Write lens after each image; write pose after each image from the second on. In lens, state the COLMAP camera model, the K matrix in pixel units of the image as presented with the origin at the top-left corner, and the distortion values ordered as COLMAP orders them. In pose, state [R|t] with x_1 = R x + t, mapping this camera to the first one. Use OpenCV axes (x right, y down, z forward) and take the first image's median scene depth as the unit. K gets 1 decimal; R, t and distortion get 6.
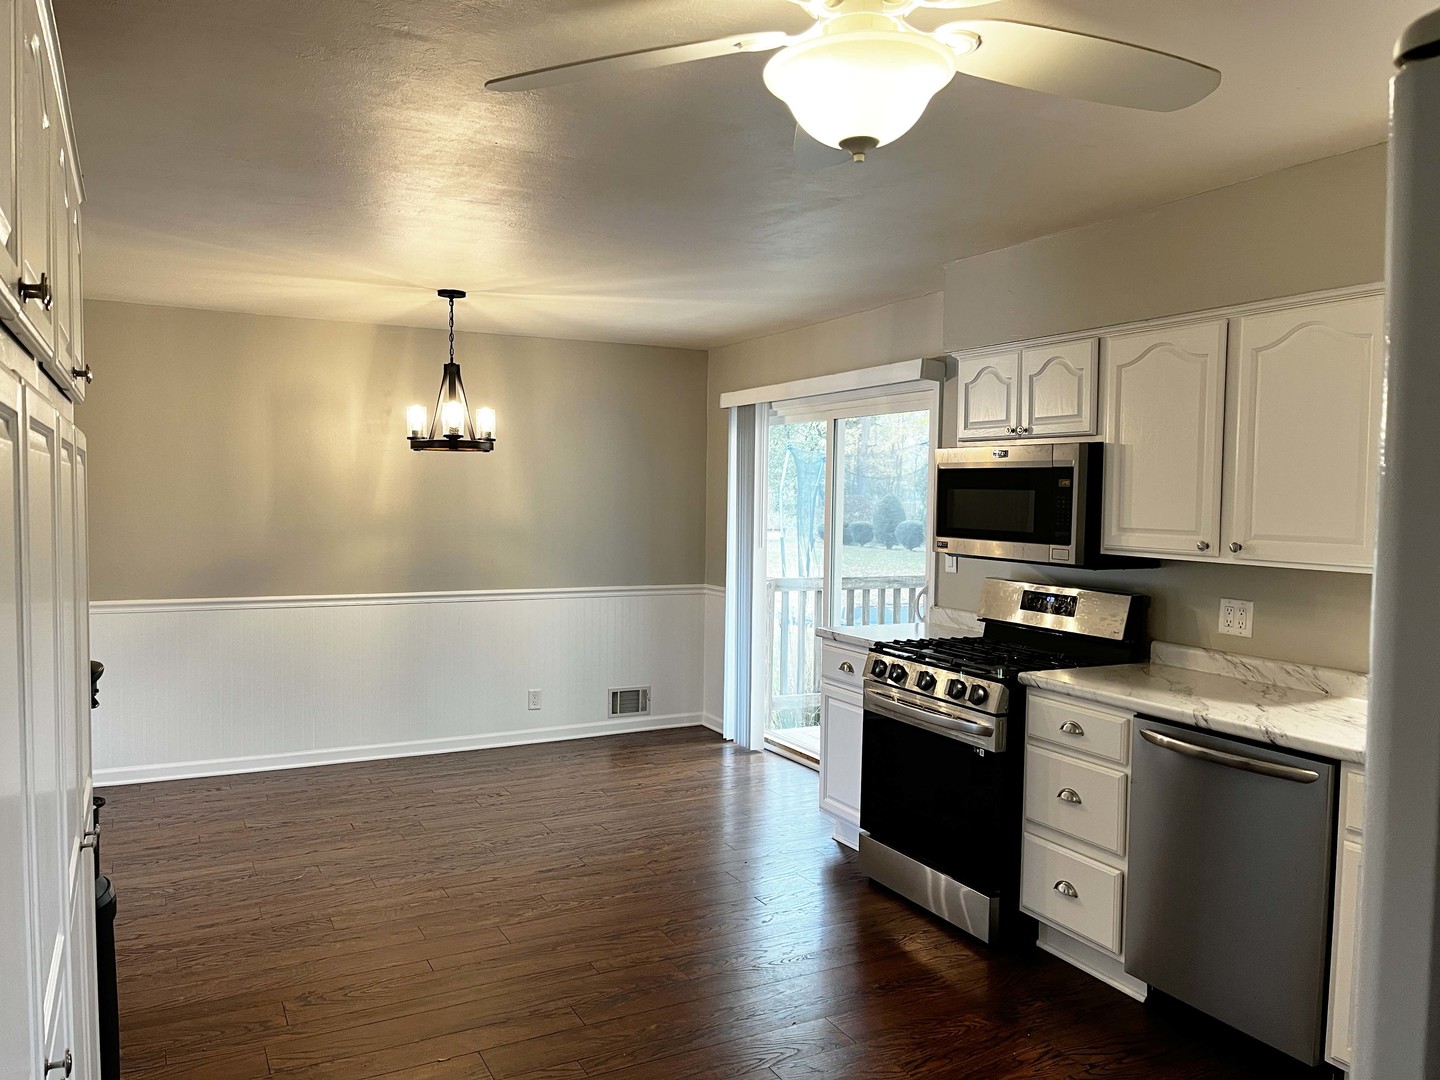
lens RADIAL K [[1085.1, 0, 711.3], [0, 1085.1, 546.0], [0, 0, 1]] dist [0.064961, -0.081651]
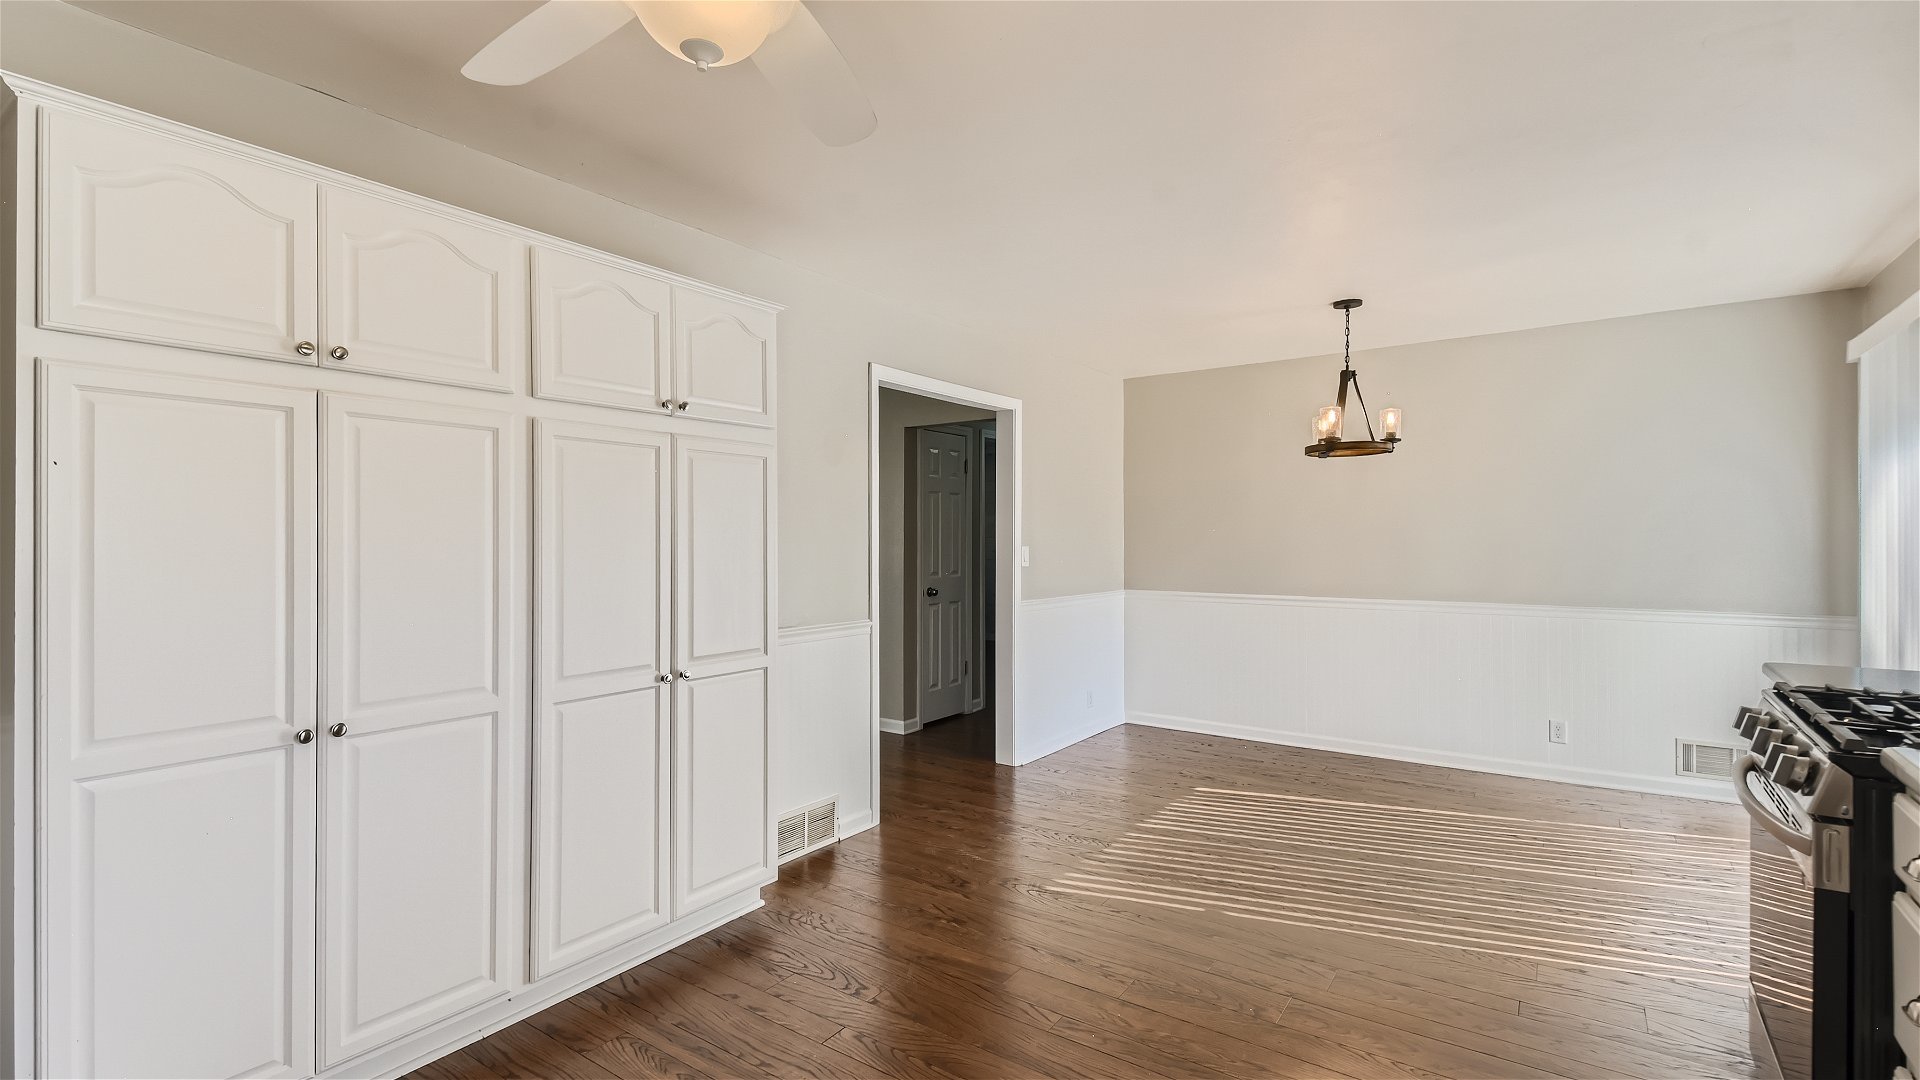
lens RADIAL K [[850.7, 0, 933.0], [0, 850.7, 529.5], [0, 0, 1]] dist [0.018881, -0.000717]
pose [[0.441978, -0.027087, -0.896617, 0.437030], [-0.034128, 0.998313, -0.046982, 0.048758], [0.896376, 0.051365, 0.440308, 0.415978]]
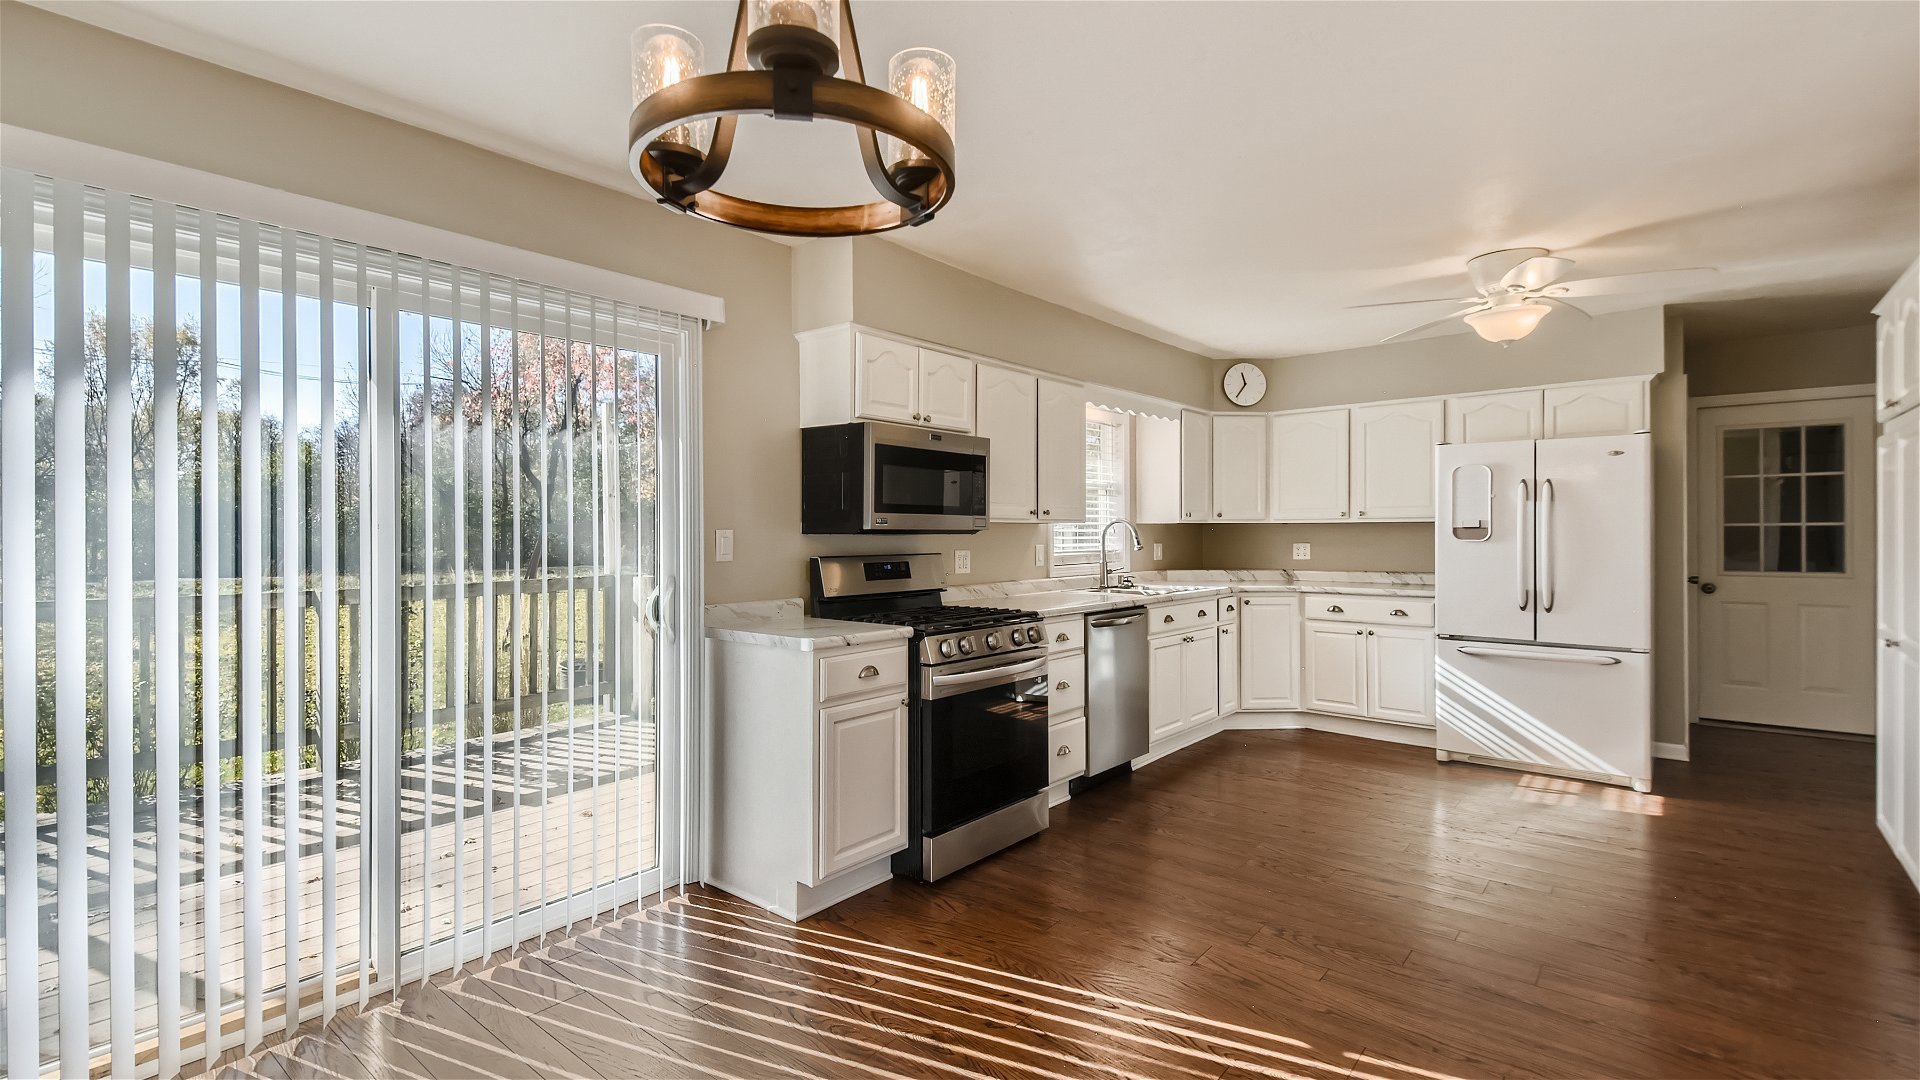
lens RADIAL K [[850.7, 0, 933.0], [0, 850.7, 529.5], [0, 0, 1]] dist [0.018881, -0.000717]
pose [[-0.370175, -0.010812, 0.928899, -0.608803], [0.044066, 0.998602, 0.029184, -0.016598], [-0.927916, 0.051736, -0.369181, 1.462485]]
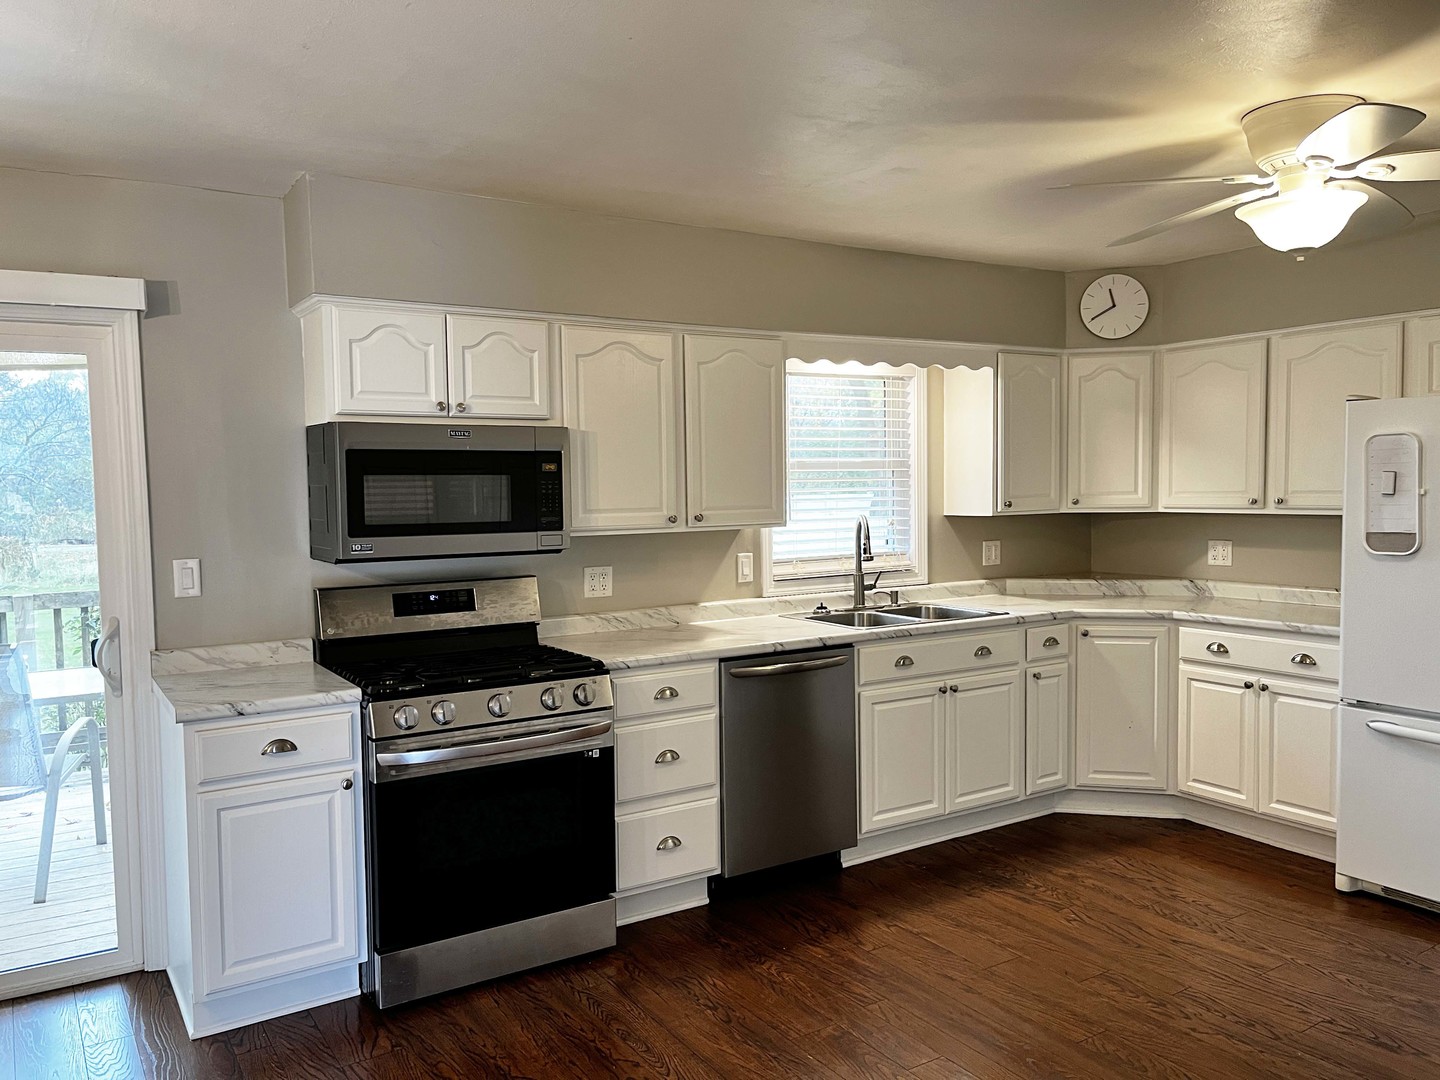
lens RADIAL K [[1075.1, 0, 703.5], [0, 1075.1, 548.6], [0, 0, 1]] dist [0.080401, -0.107352]
pose [[-0.091247, -0.073321, 0.993125, -0.671710], [0.063959, 0.994795, 0.079321, -0.054256], [-0.993772, 0.070757, -0.086083, 0.974421]]
